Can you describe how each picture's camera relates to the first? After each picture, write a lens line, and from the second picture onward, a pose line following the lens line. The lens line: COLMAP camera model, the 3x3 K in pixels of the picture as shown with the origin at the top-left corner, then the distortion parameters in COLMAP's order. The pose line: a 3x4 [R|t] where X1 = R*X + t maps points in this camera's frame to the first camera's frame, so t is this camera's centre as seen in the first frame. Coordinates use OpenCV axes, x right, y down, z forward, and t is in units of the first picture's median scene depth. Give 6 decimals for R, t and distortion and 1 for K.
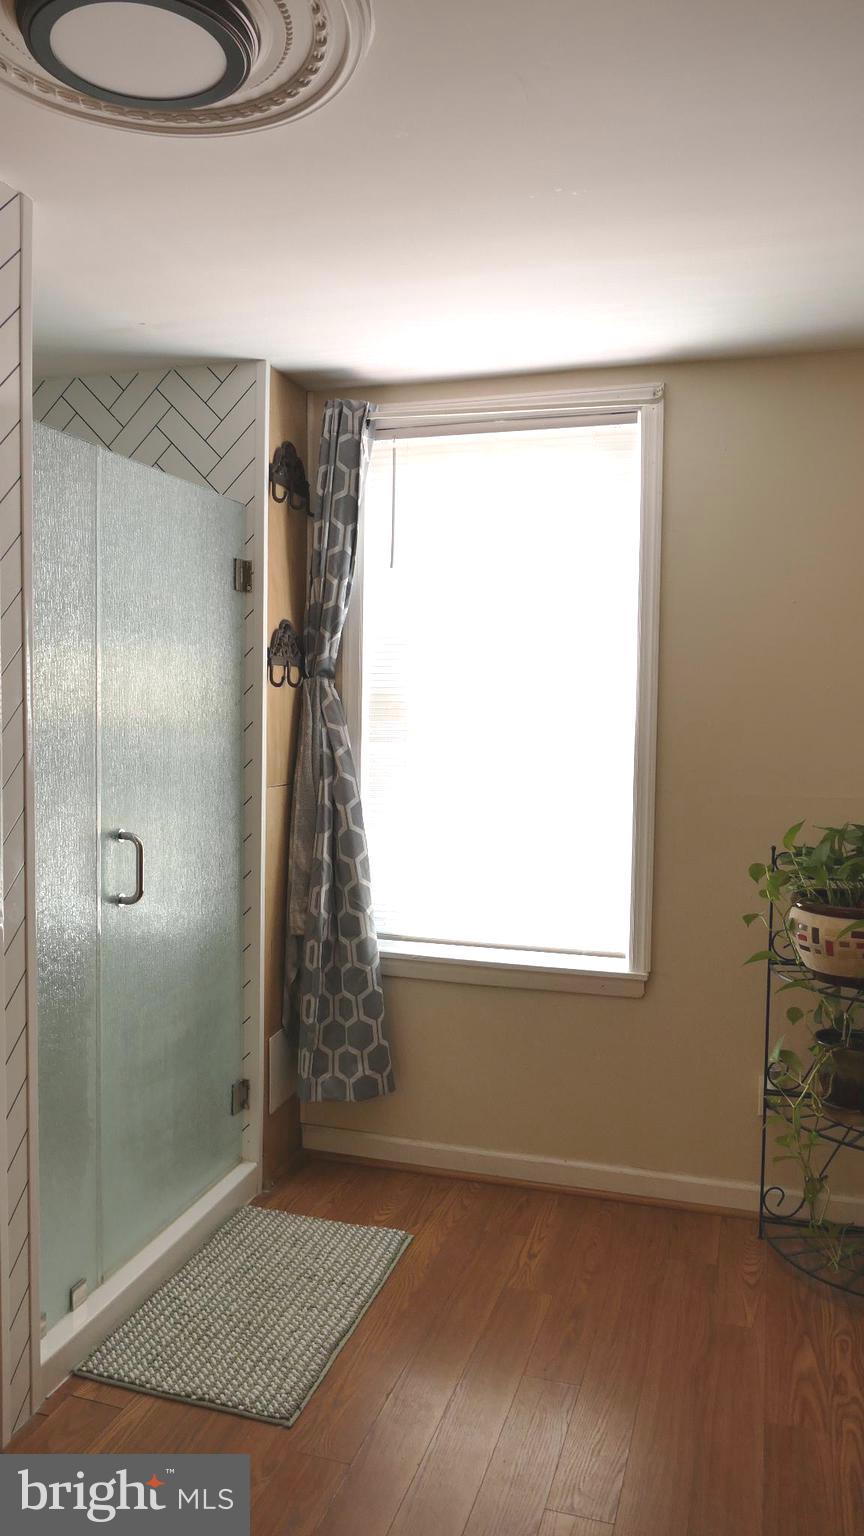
lens RADIAL K [[1090.0, 0, 435.5], [0, 1090.0, 768.4], [0, 0, 1]] dist [-0.022639, 0.008301]
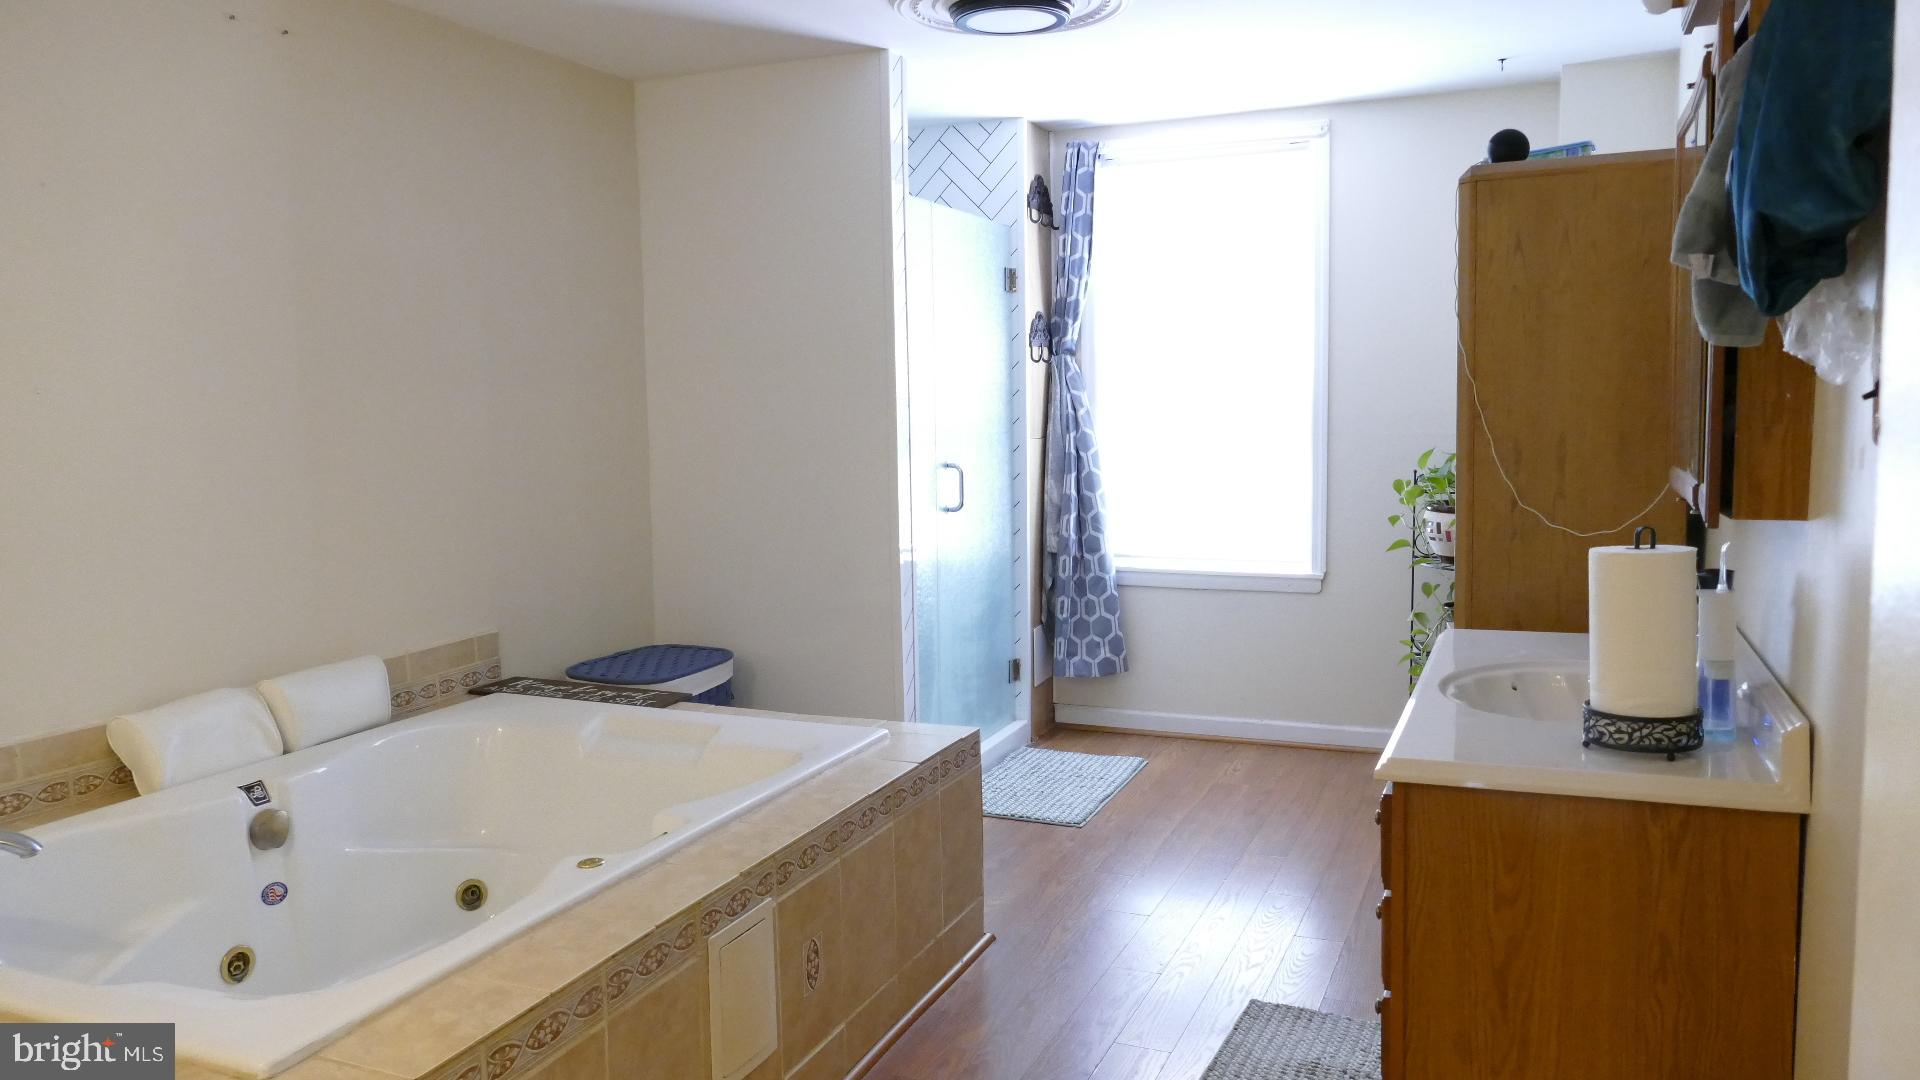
lens RADIAL K [[1362.5, 0, 952.3], [0, 1362.5, 533.4], [0, 0, 1]] dist [-0.022639, 0.008301]
pose [[0.992593, -0.017707, -0.120191, -0.049920], [0.022888, 0.998861, 0.041864, 0.060226], [0.119313, -0.044305, 0.991868, -0.660787]]
